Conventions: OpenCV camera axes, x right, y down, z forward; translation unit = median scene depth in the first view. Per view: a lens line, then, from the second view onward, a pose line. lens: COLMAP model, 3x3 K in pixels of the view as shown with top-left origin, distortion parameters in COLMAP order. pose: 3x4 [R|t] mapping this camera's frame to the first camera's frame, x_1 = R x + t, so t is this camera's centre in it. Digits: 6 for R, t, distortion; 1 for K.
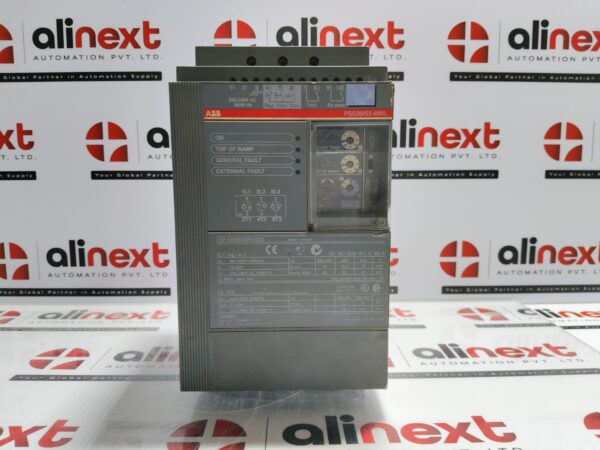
lens RADIAL K [[445.5, 0, 300.9], [0, 445.5, 224.9], [0, 0, 1]] dist [0.004964, -0.070586]
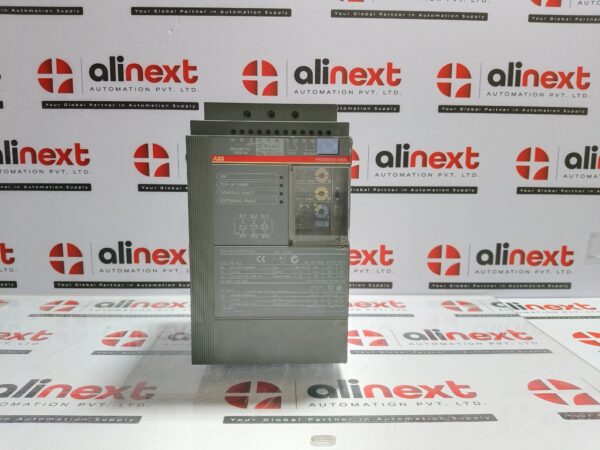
lens RADIAL K [[445.5, 0, 299.2], [0, 445.5, 224.2], [0, 0, 1]] dist [0.004964, -0.070586]
pose [[0.999930, 0.010029, 0.006270, -0.044725], [-0.010141, 0.999785, 0.018088, -0.039882], [-0.006088, -0.018150, 0.999817, -0.206005]]
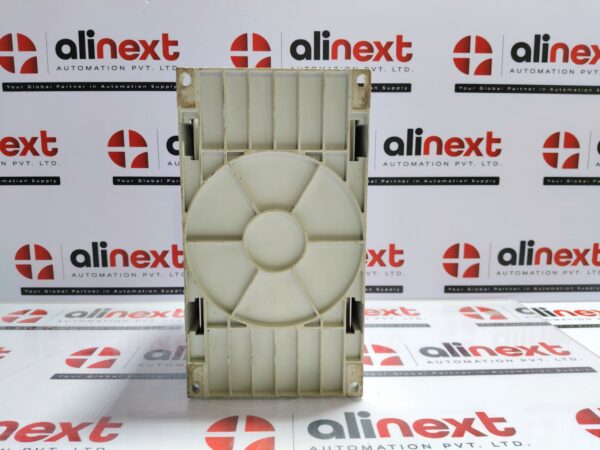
lens RADIAL K [[445.5, 0, 298.5], [0, 445.5, 222.1], [0, 0, 1]] dist [0.004964, -0.070586]
pose [[0.999978, 0.002578, 0.006114, -0.040148], [-0.002746, 0.999617, 0.027553, -0.044687], [-0.006040, -0.027569, 0.999602, -0.057473]]
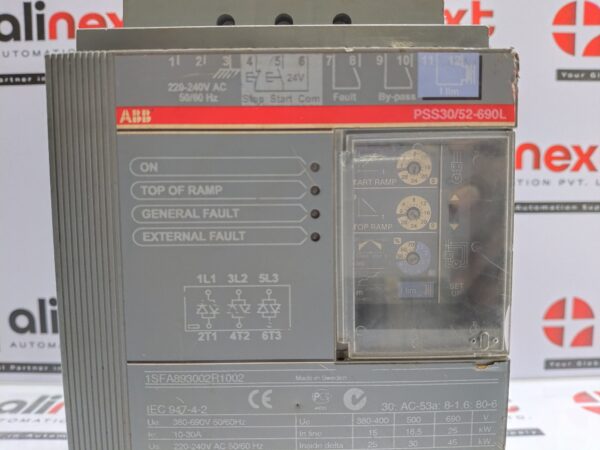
lens RADIAL K [[445.5, 0, 300.0], [0, 445.5, 224.6], [0, 0, 1]] dist [0.004964, -0.070586]
pose [[0.999836, -0.004201, -0.017634, -0.074981], [0.003545, 0.999307, -0.037058, -0.061174], [0.017777, 0.036989, 0.999158, 0.276353]]
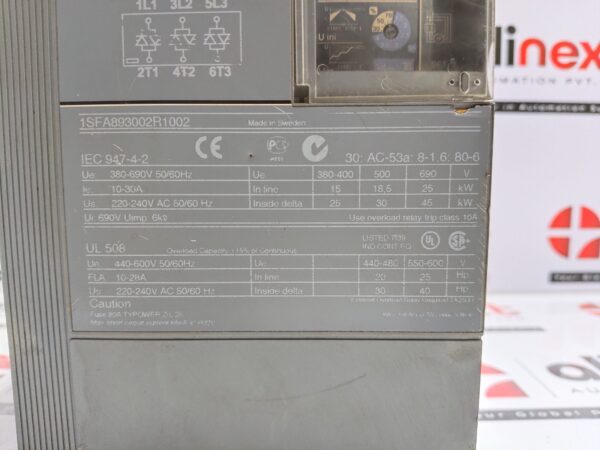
lens RADIAL K [[445.5, 0, 299.7], [0, 445.5, 228.8], [0, 0, 1]] dist [0.004964, -0.070586]
pose [[0.999183, 0.002058, -0.040364, -0.045724], [-0.002143, 0.999996, -0.002076, 0.077204], [0.040359, 0.002161, 0.999183, 0.312129]]
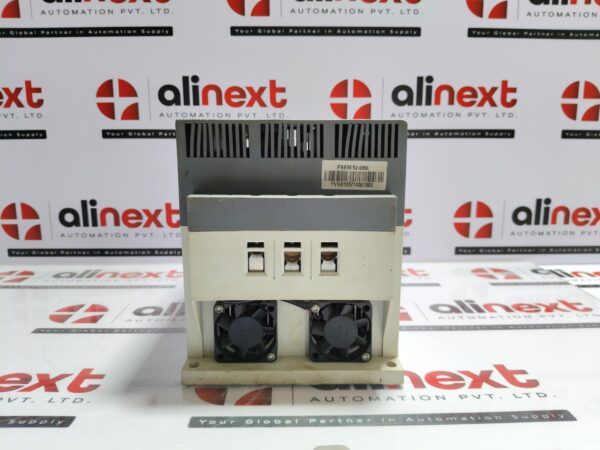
lens RADIAL K [[445.5, 0, 299.8], [0, 445.5, 225.6], [0, 0, 1]] dist [0.004964, -0.070586]
pose [[1.000000, 0.000945, 0.000281, -0.034173], [-0.000960, 0.998248, 0.059156, 0.032740], [-0.000225, -0.059156, 0.998249, 0.004295]]
